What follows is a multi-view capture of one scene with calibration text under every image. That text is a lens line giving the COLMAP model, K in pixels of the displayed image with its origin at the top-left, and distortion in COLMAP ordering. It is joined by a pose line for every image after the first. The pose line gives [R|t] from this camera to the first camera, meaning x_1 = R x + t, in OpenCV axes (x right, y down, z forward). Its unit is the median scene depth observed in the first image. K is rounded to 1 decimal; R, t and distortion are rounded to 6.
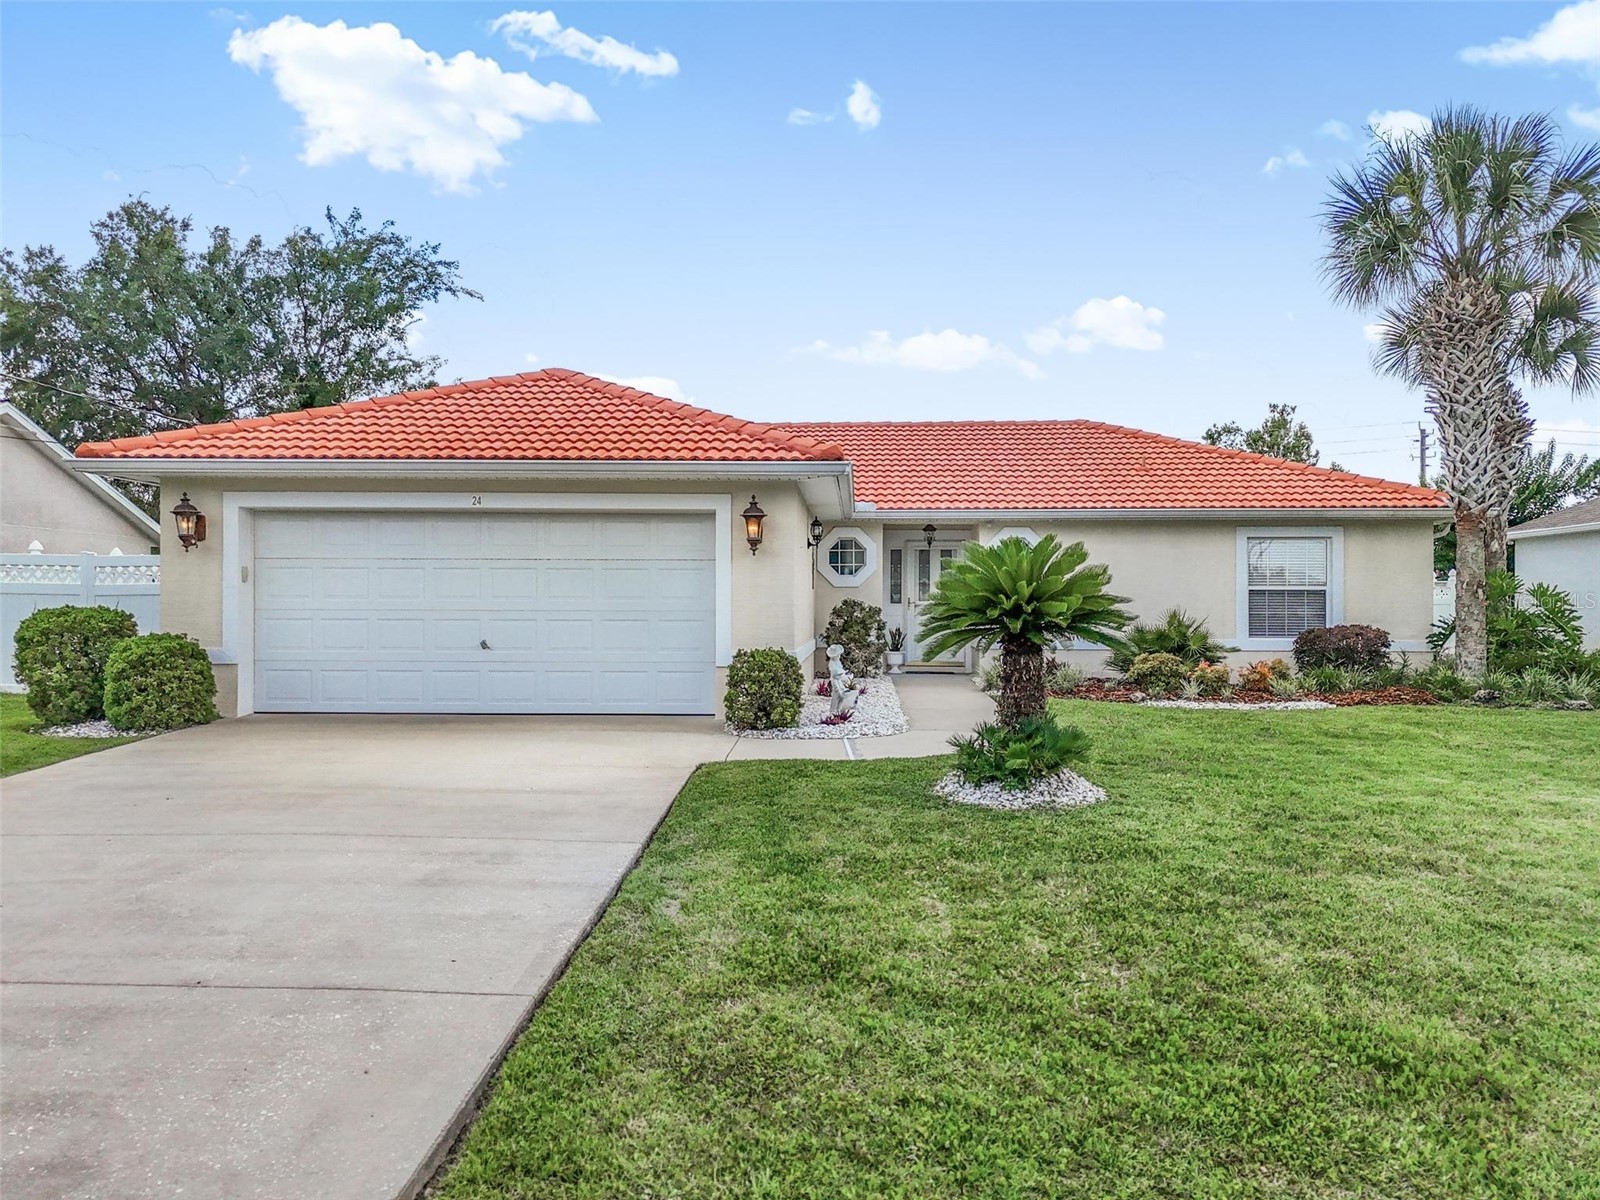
lens RADIAL K [[1169.5, 0, 799.7], [0, 1169.5, 605.8], [0, 0, 1]] dist [0.077880, -0.071985]
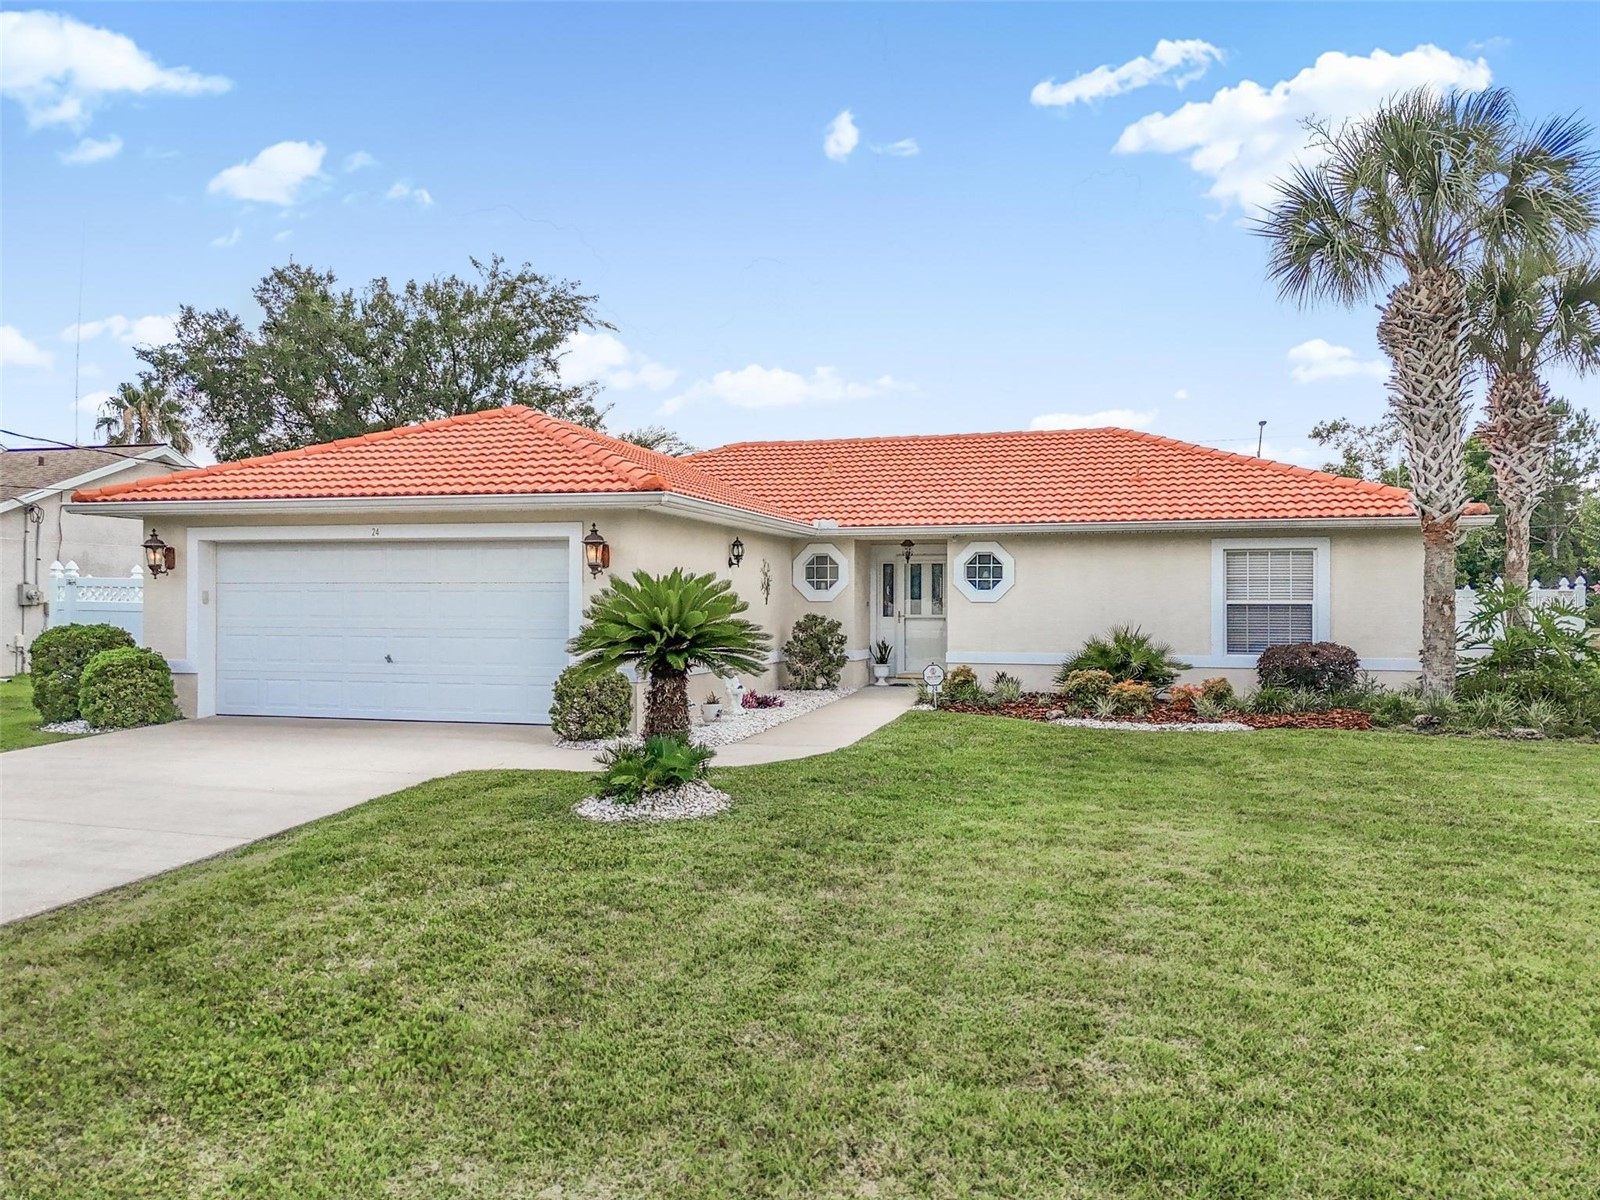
lens RADIAL K [[1169.5, 0, 799.7], [0, 1169.5, 605.8], [0, 0, 1]] dist [0.077880, -0.071985]
pose [[0.974470, -0.000763, -0.224516, 0.291632], [0.000477, 0.999999, -0.001328, -0.012490], [0.224517, 0.001187, 0.974470, -0.012171]]
